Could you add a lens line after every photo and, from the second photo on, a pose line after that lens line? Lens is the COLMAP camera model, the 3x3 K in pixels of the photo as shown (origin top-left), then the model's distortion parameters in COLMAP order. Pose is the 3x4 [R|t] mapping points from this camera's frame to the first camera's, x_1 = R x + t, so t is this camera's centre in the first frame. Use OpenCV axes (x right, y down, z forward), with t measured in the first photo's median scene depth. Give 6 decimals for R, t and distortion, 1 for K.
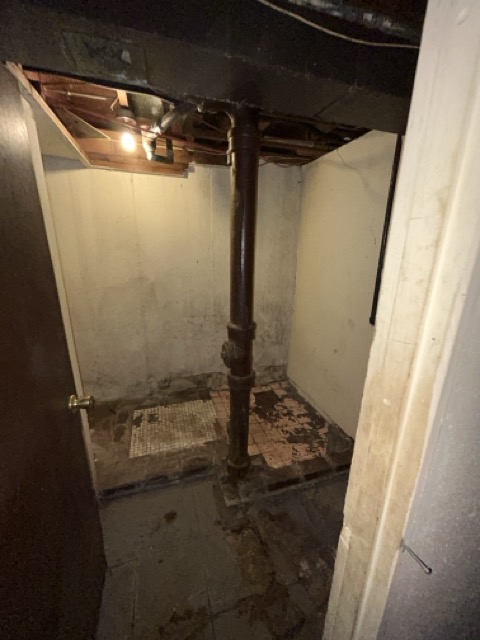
lens RADIAL K [[259.7, 0, 240.4], [0, 259.7, 319.4], [0, 0, 1]] dist [-0.007726, 0.001622]
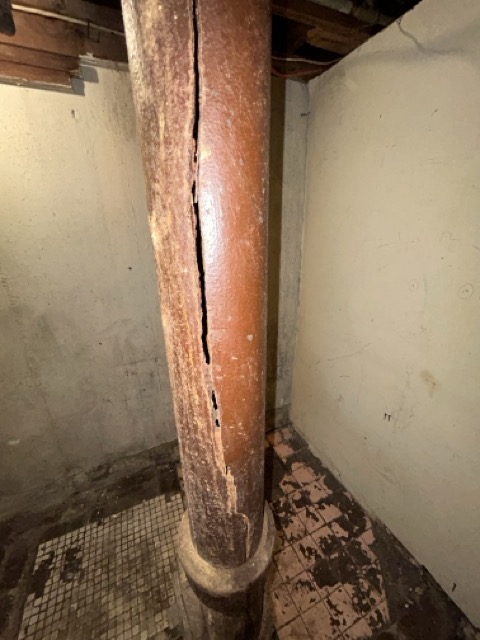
lens RADIAL K [[259.7, 0, 240.2], [0, 259.7, 319.3], [0, 0, 1]] dist [-0.007726, 0.001622]
pose [[0.993180, -0.073341, 0.090638, 0.005949], [0.066002, 0.994488, 0.081476, -0.142505], [-0.096114, -0.074938, 0.992545, 0.426546]]
